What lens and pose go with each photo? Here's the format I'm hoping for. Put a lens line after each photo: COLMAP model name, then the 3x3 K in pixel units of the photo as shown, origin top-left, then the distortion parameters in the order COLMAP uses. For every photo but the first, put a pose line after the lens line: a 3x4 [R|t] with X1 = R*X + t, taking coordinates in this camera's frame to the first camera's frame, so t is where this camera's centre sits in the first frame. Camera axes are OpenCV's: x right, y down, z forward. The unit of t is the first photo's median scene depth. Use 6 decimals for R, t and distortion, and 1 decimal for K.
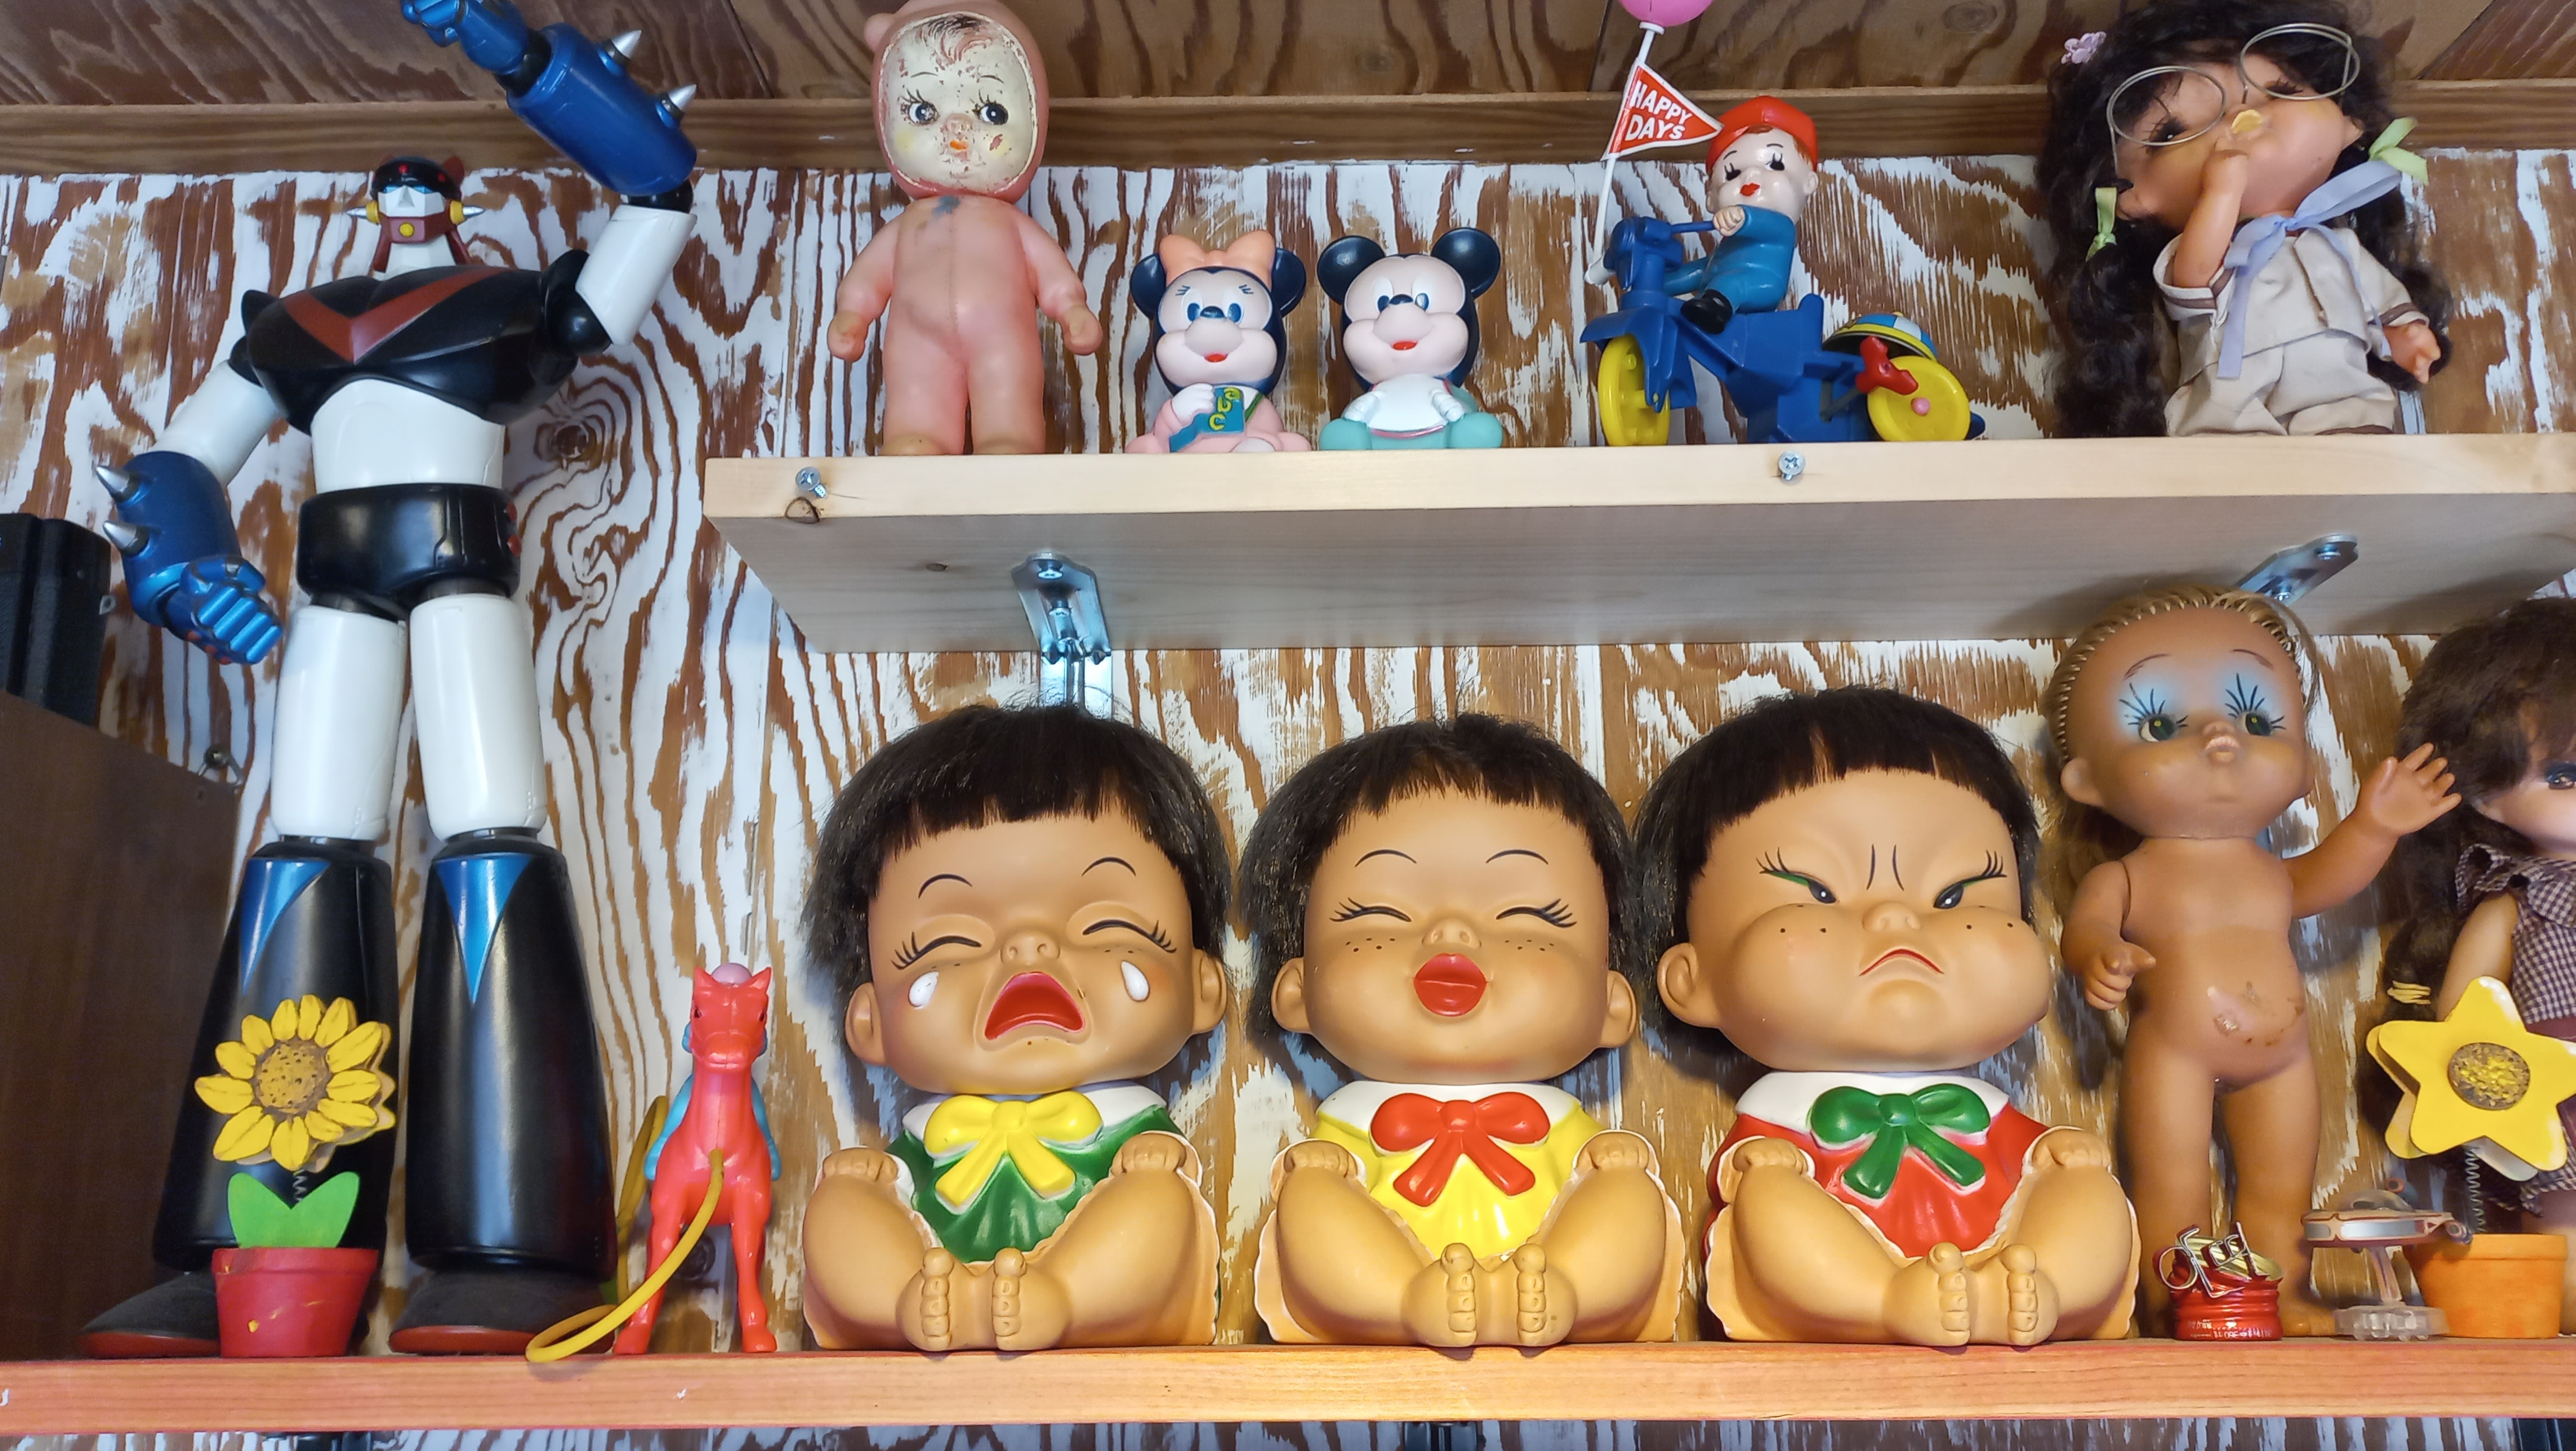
lens RADIAL K [[1843.2, 0, 1286.9], [0, 1843.2, 754.0], [0, 0, 1]] dist [0.043567, -0.025451]
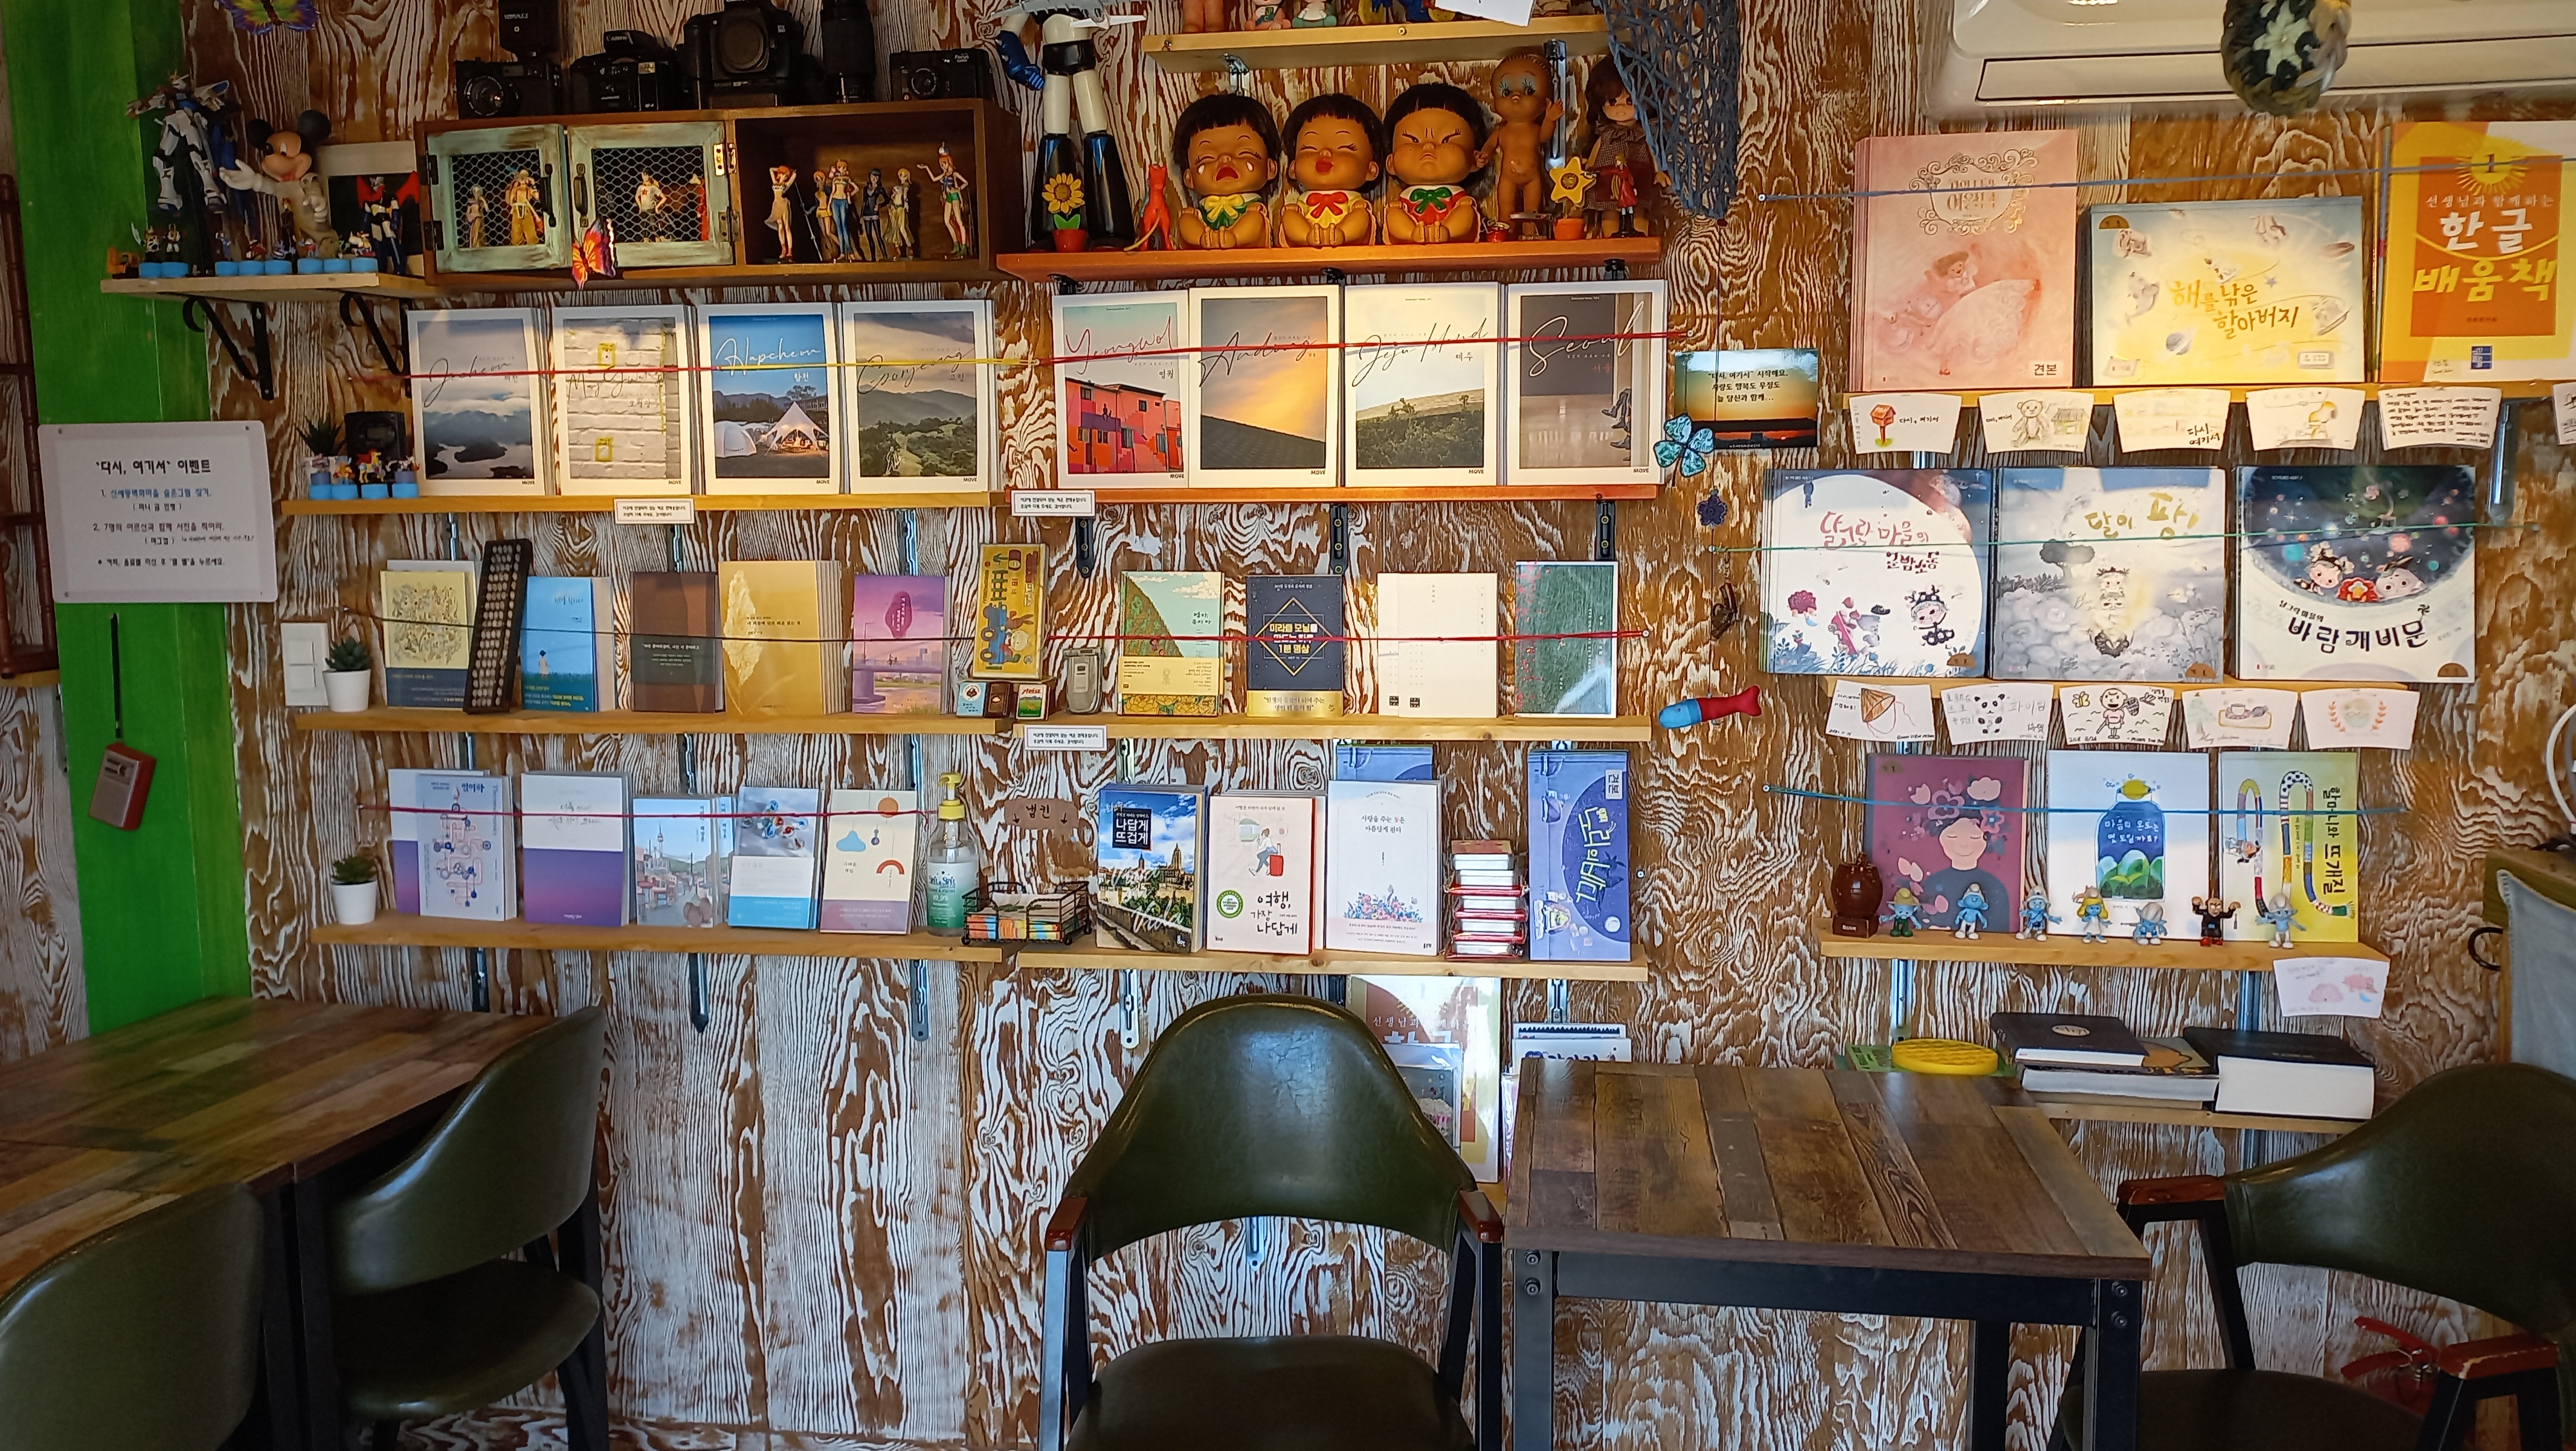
lens RADIAL K [[1998.6, 0, 1288.0], [0, 1998.6, 725.5], [0, 0, 1]] dist [0.071022, -0.106998]
pose [[0.986268, 0.023564, -0.163462, 0.613077], [0.040275, 0.925568, 0.376434, -0.328355], [0.160166, -0.377848, 0.911909, -2.864297]]
